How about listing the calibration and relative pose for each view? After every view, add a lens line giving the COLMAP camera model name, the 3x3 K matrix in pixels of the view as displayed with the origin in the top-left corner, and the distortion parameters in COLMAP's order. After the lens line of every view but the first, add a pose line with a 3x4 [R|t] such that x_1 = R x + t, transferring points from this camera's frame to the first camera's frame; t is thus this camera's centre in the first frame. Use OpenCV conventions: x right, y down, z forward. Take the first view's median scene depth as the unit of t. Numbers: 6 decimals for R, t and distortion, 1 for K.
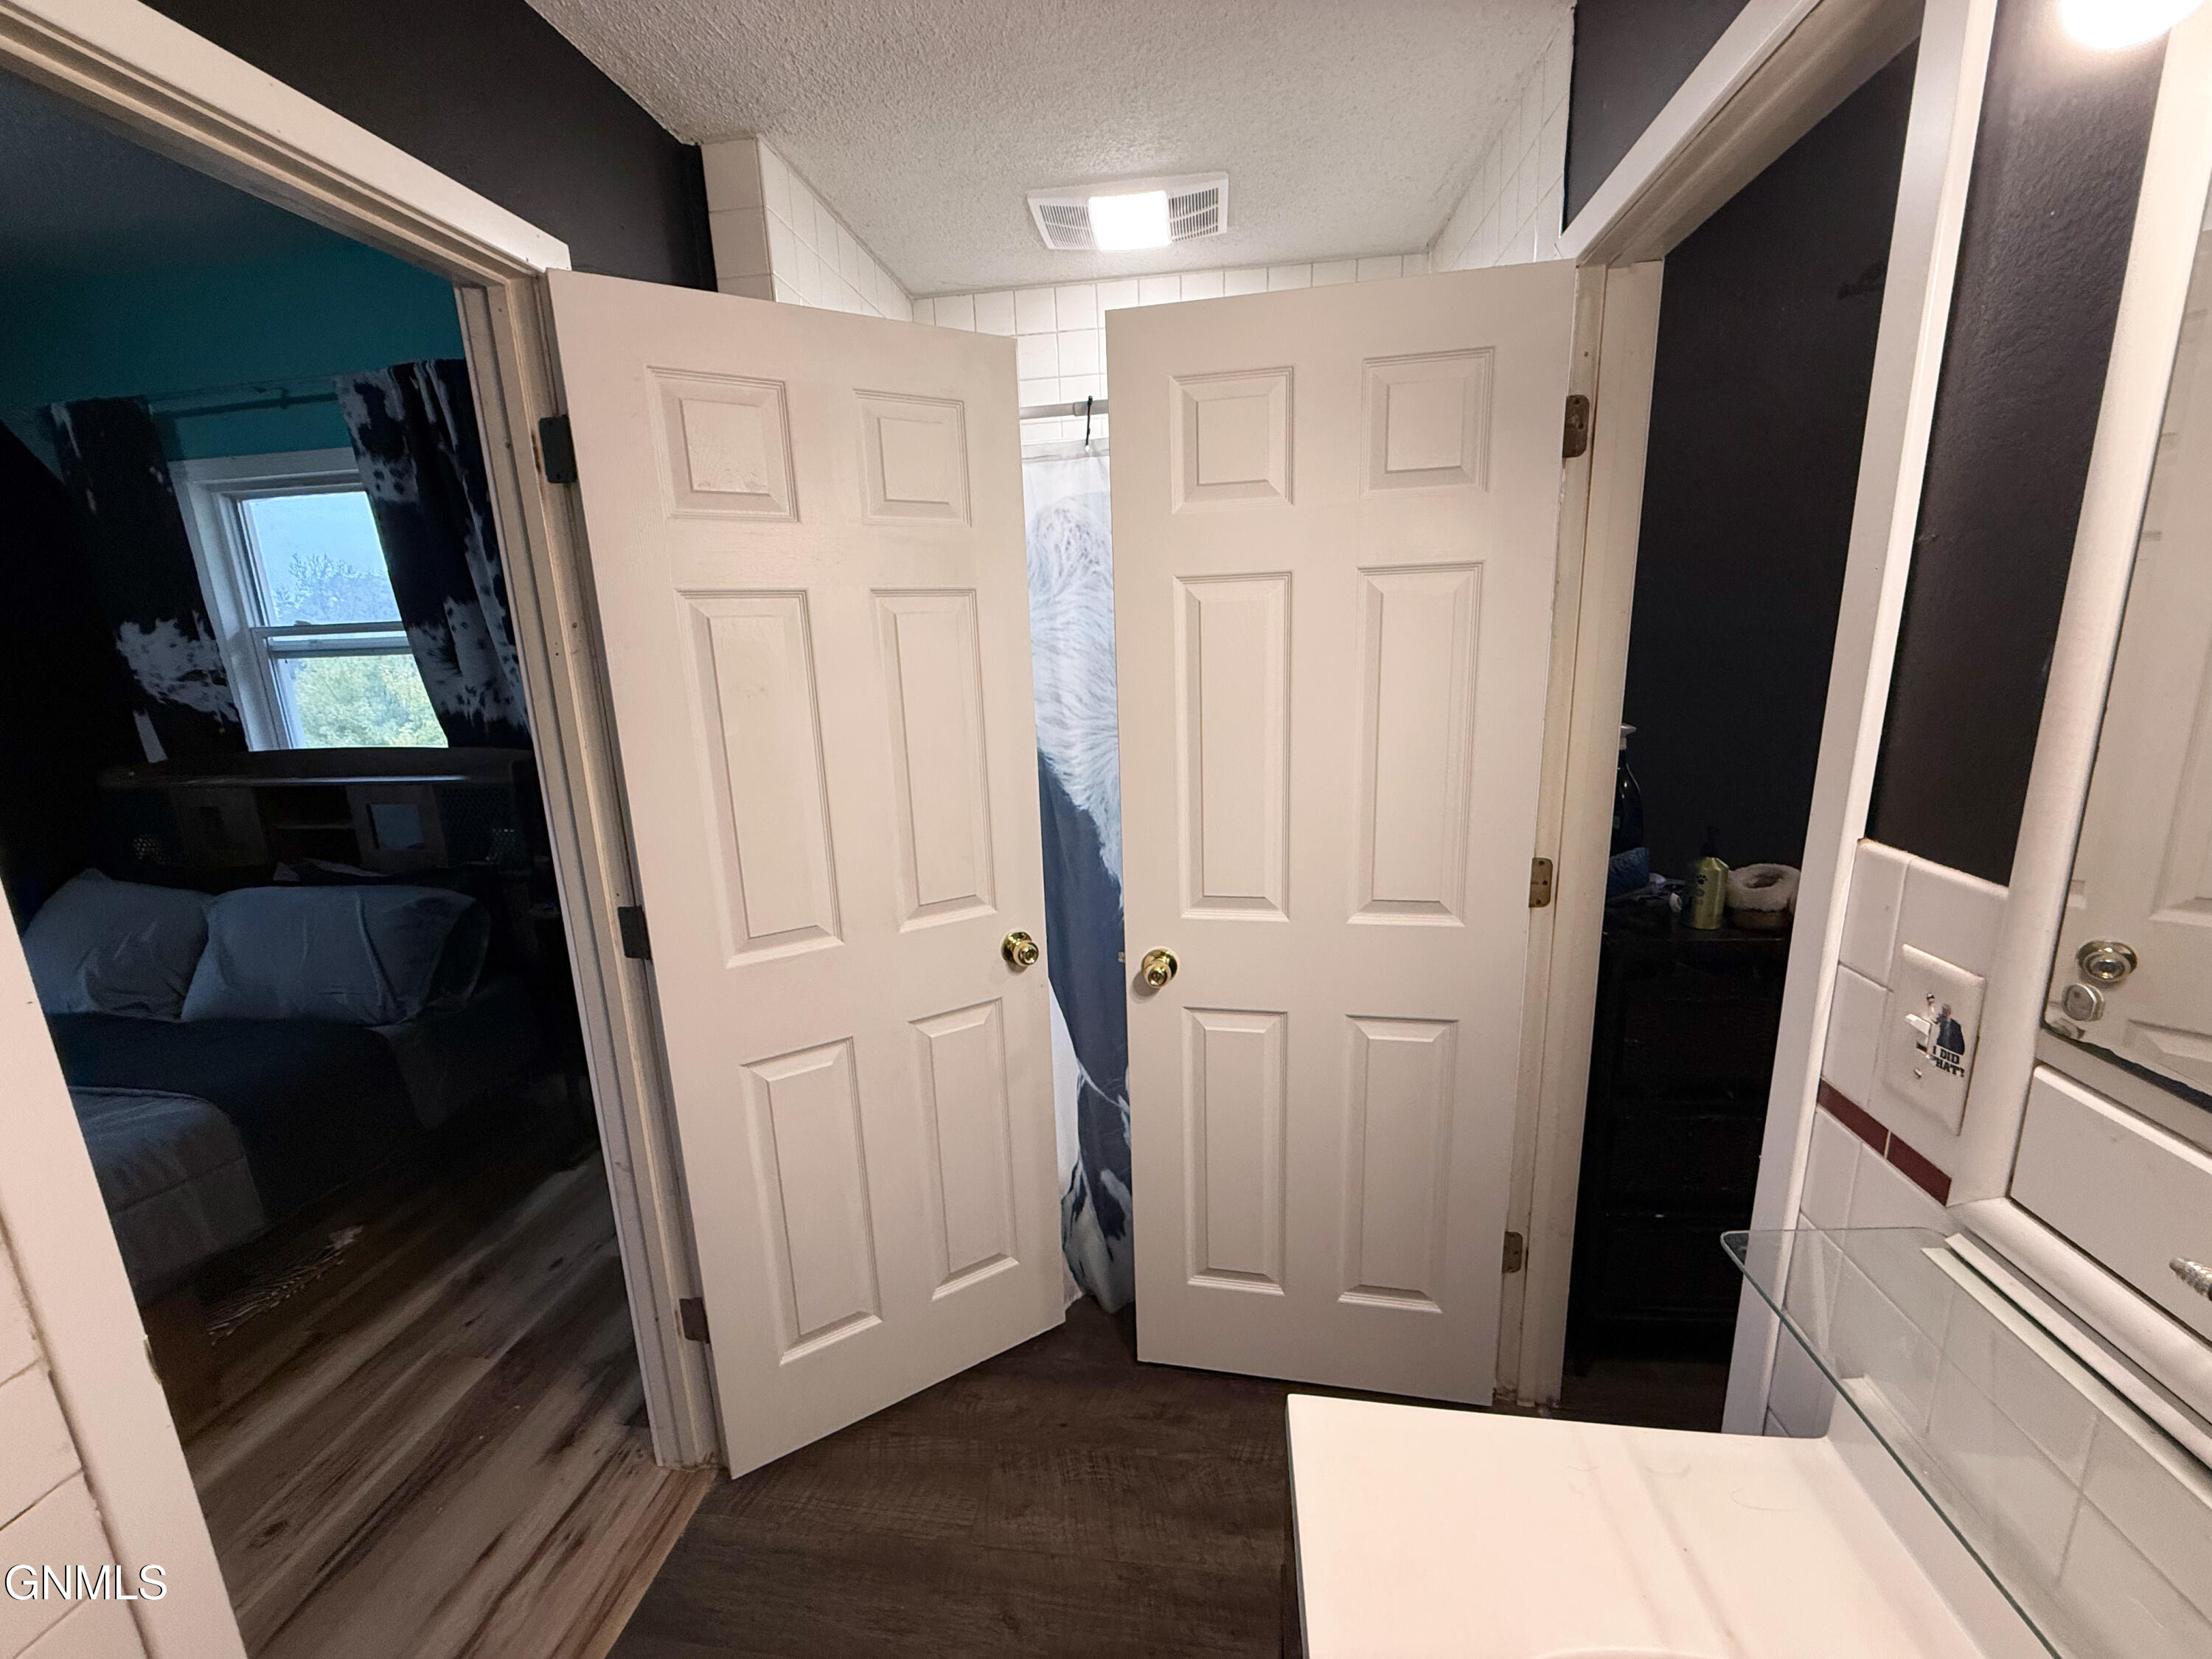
lens RADIAL K [[877.8, 0, 1097.2], [0, 877.8, 830.1], [0, 0, 1]] dist [0.007494, 0.000057]
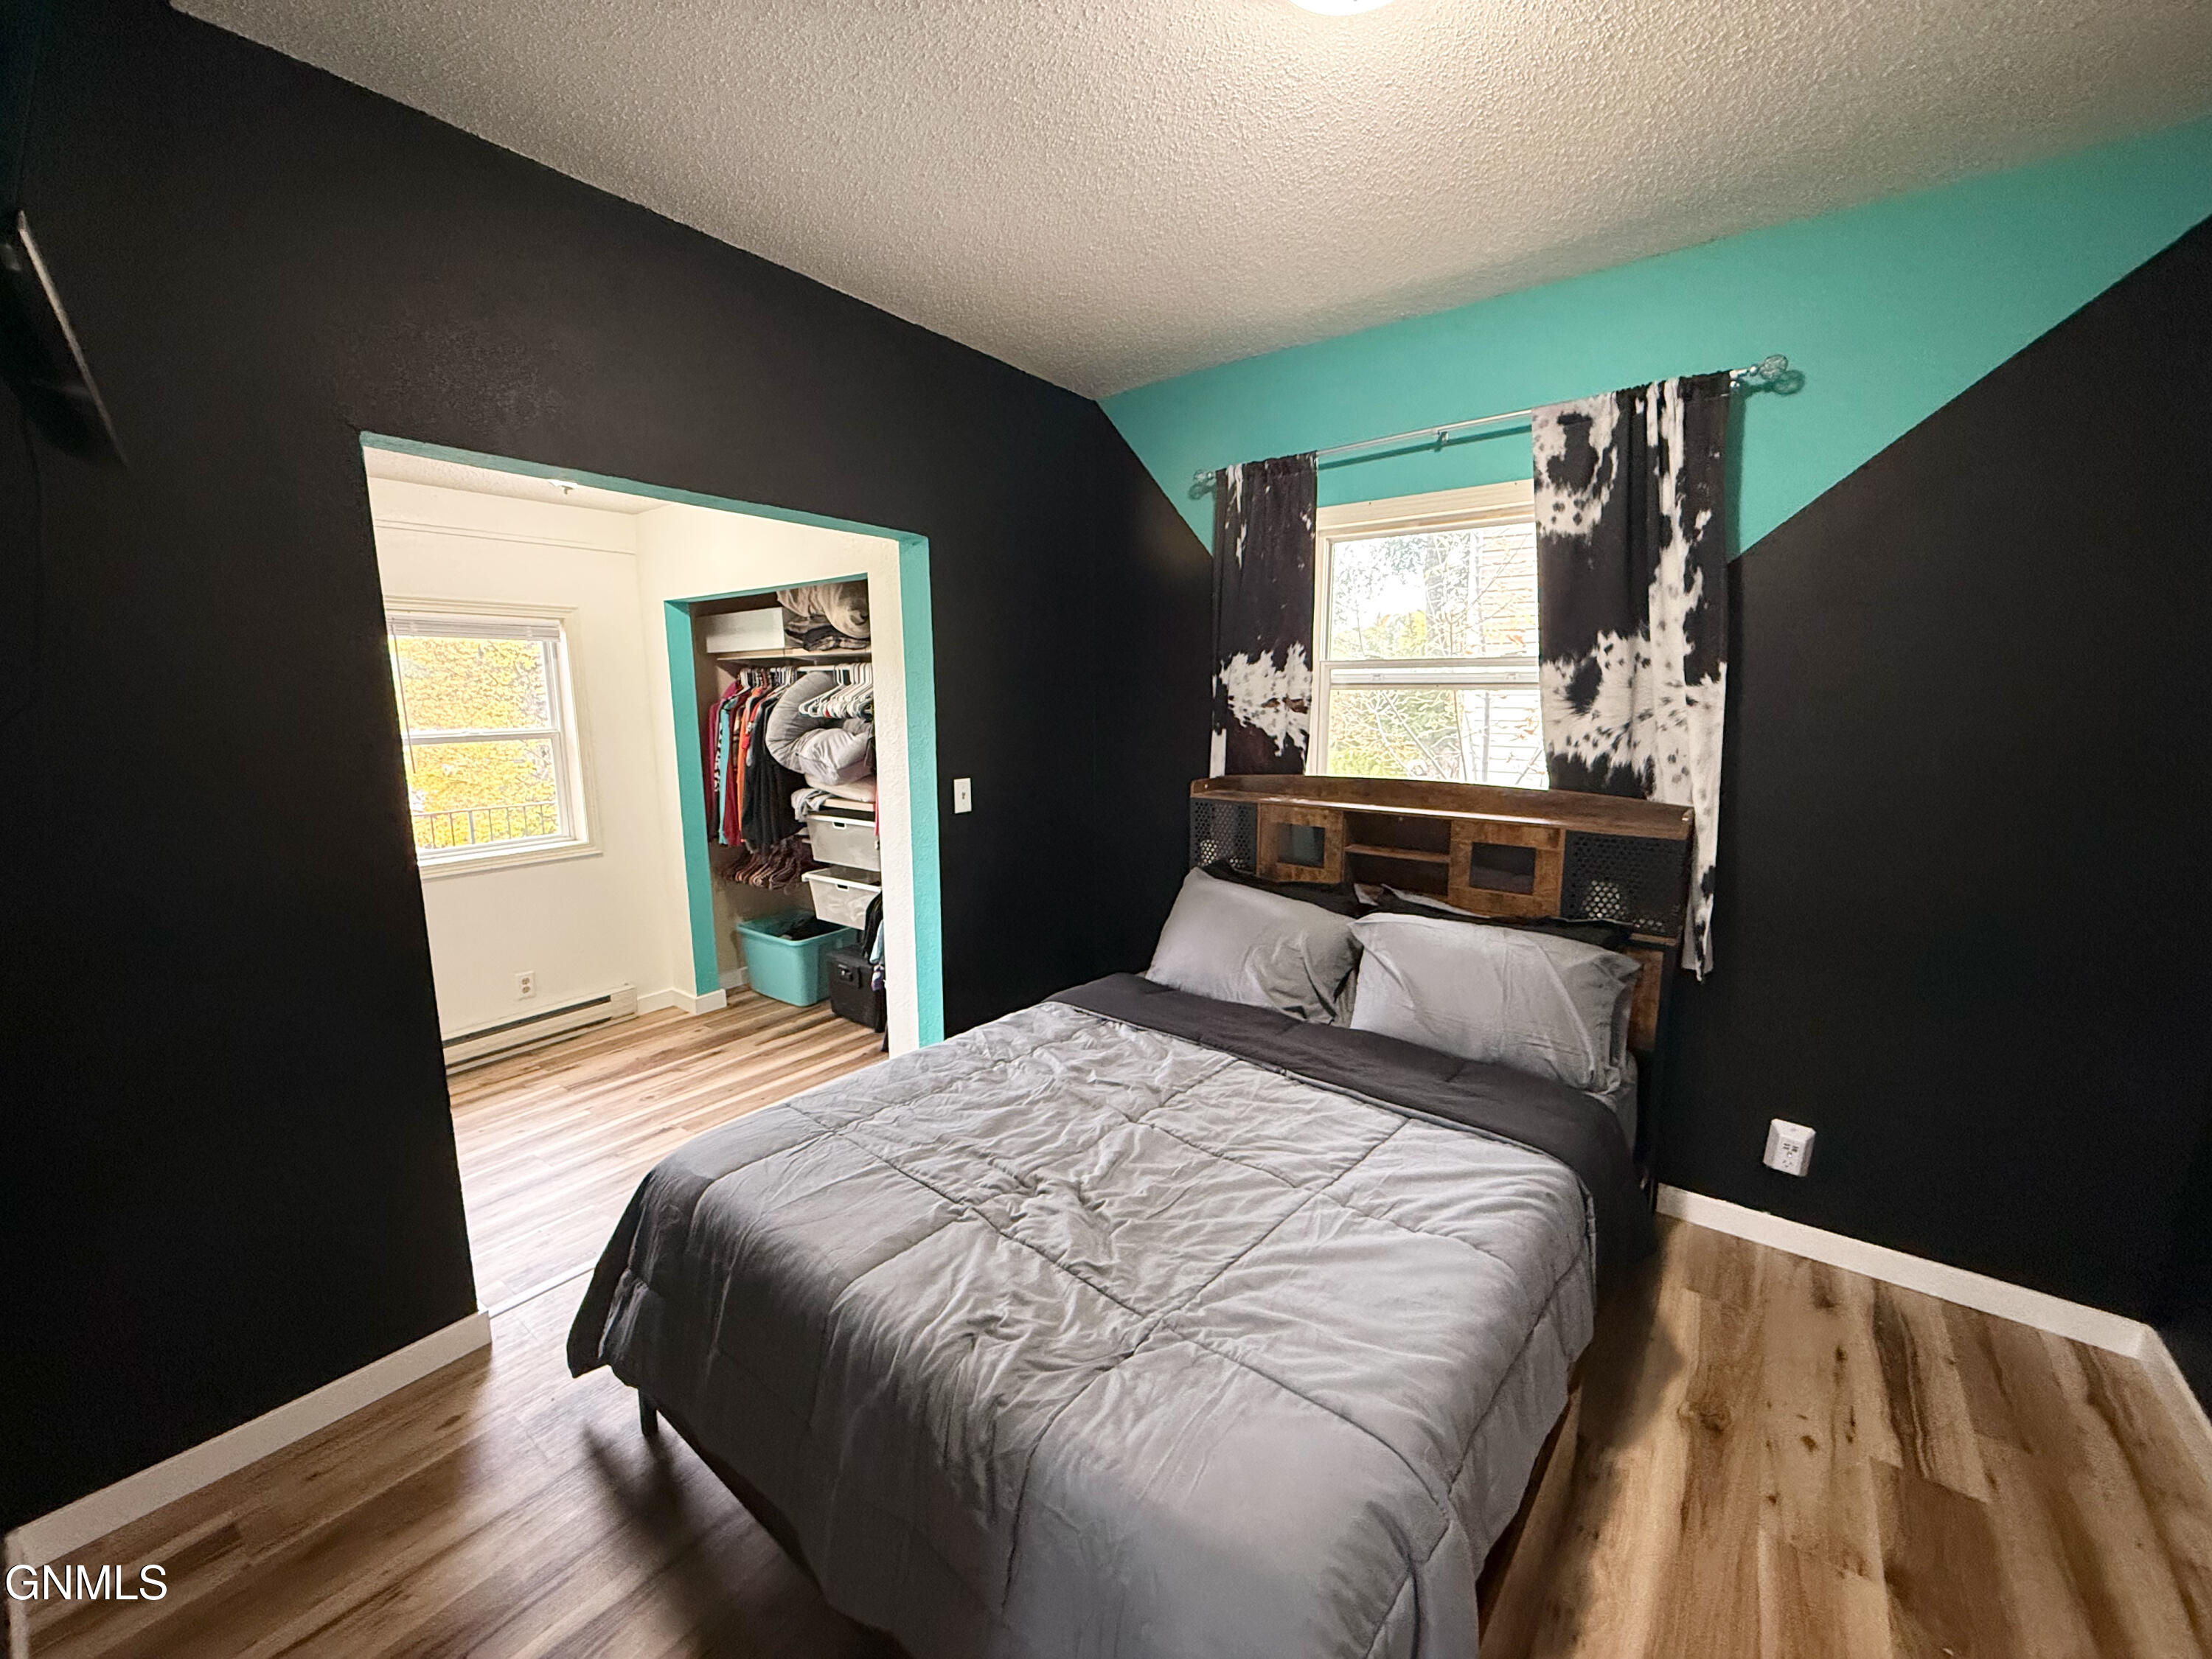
lens RADIAL K [[877.8, 0, 1108.8], [0, 877.8, 829.2], [0, 0, 1]] dist [0.007494, 0.000057]
pose [[0.873819, 0.113654, -0.472782, -0.716306], [-0.132359, 0.991181, -0.006358, 0.016806], [0.467890, 0.068133, 0.881156, -0.050255]]
